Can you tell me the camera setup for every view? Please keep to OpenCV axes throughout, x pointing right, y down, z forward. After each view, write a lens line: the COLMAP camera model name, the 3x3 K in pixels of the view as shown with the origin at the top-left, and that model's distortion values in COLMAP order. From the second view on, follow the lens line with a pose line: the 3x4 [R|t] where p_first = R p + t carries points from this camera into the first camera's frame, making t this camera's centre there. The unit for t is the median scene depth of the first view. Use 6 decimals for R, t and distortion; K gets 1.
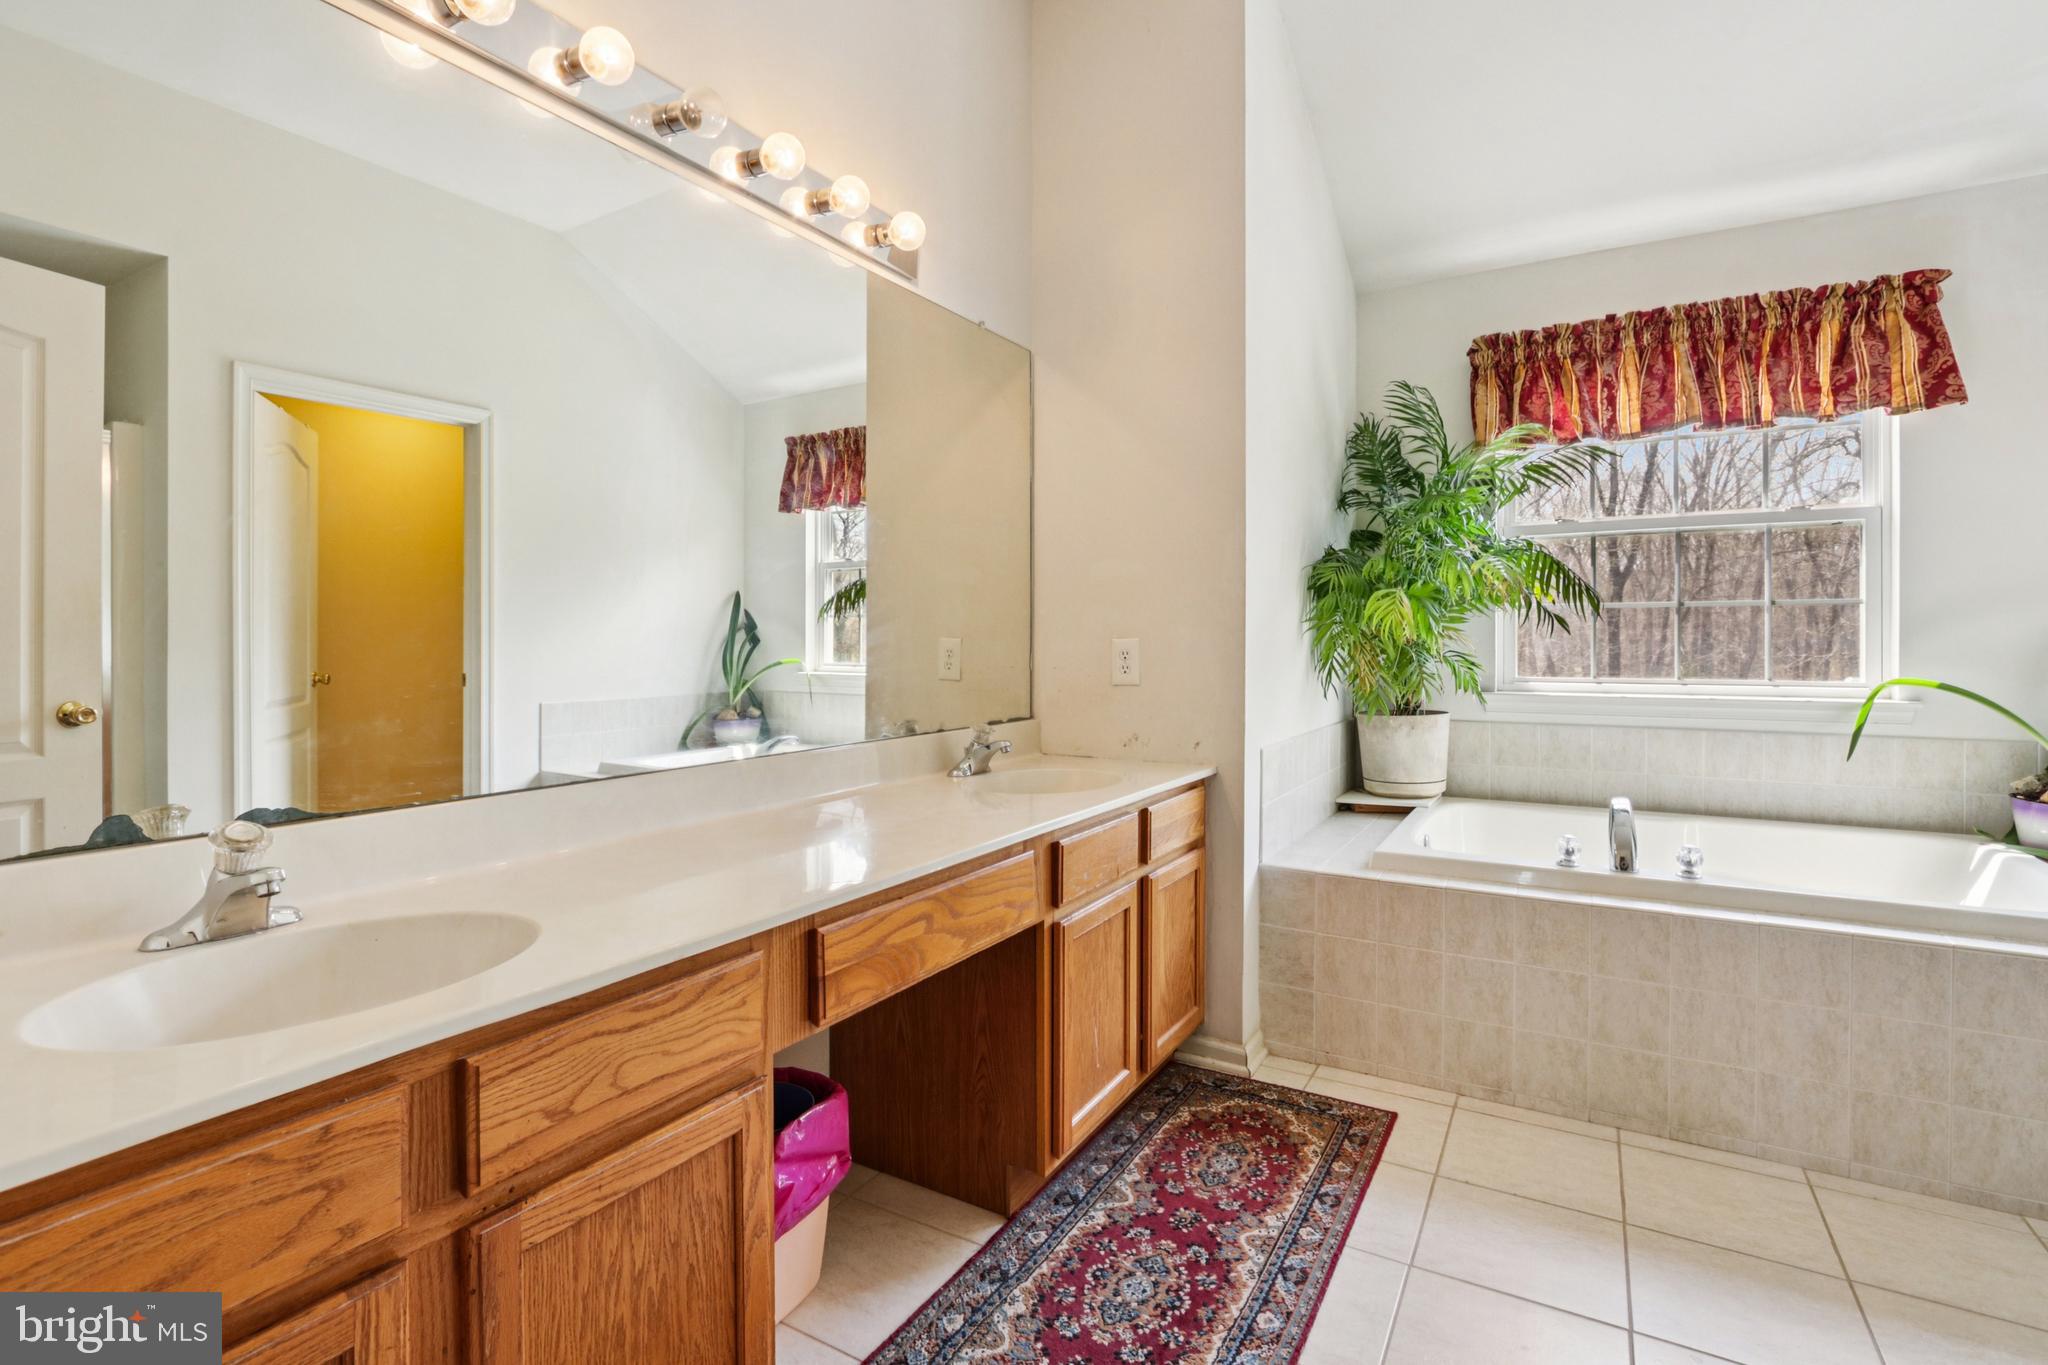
lens RADIAL K [[959.5, 0, 1017.6], [0, 959.5, 669.5], [0, 0, 1]] dist [-0.024619, 0.006345]
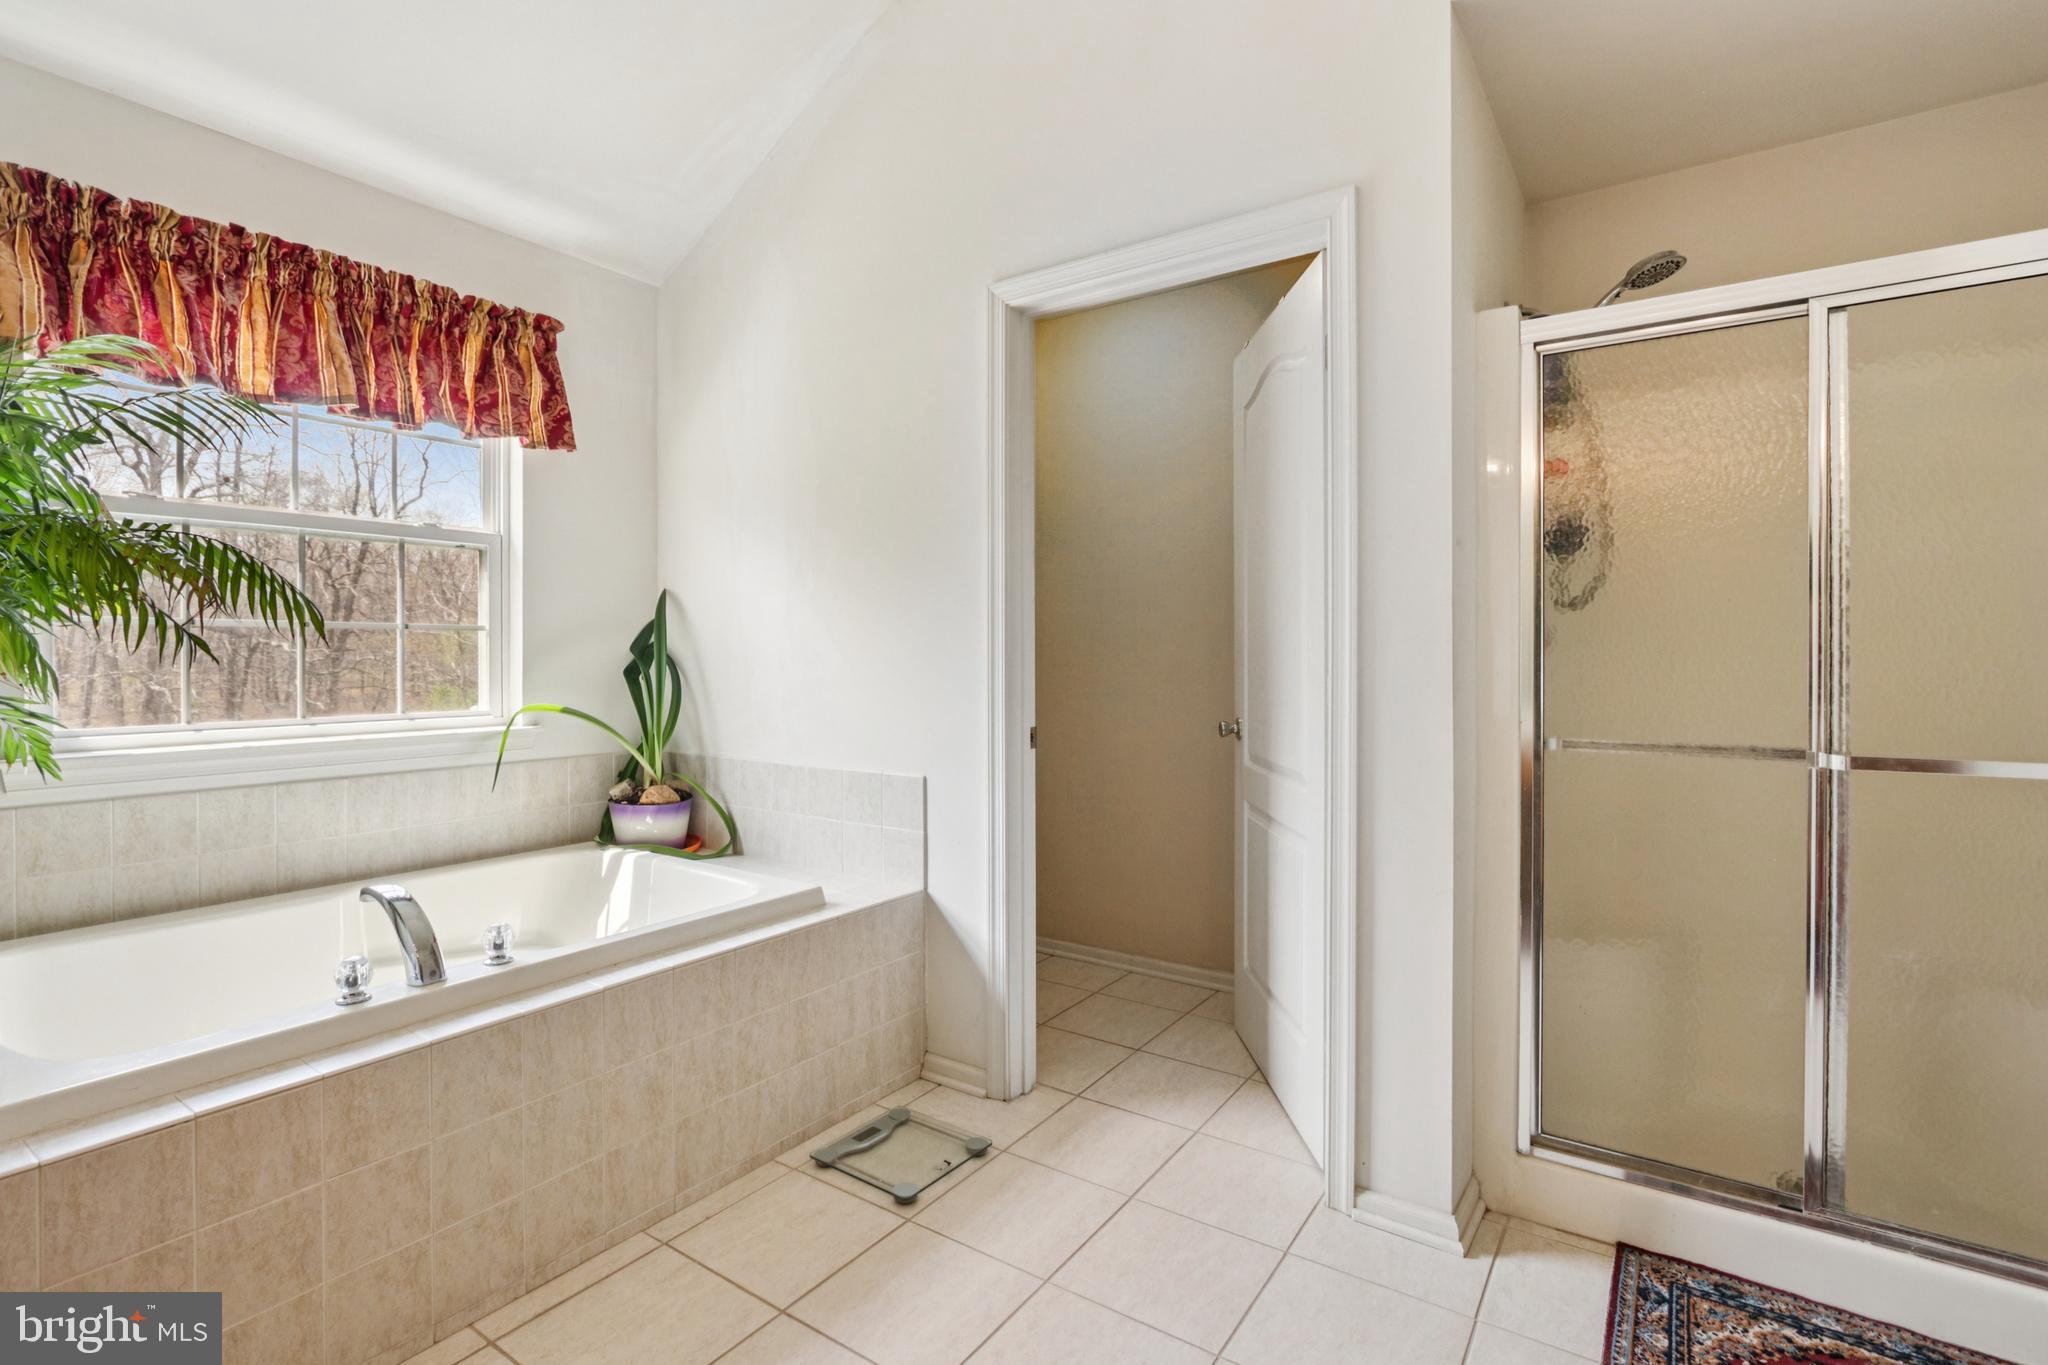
lens RADIAL K [[954.8, 0, 1022.7], [0, 954.8, 662.5], [0, 0, 1]] dist [-0.018738, 0.001296]
pose [[0.068224, -0.005711, 0.997654, -0.060498], [0.032267, 0.999473, 0.003515, -0.022682], [-0.997148, 0.031952, 0.068372, 0.388508]]
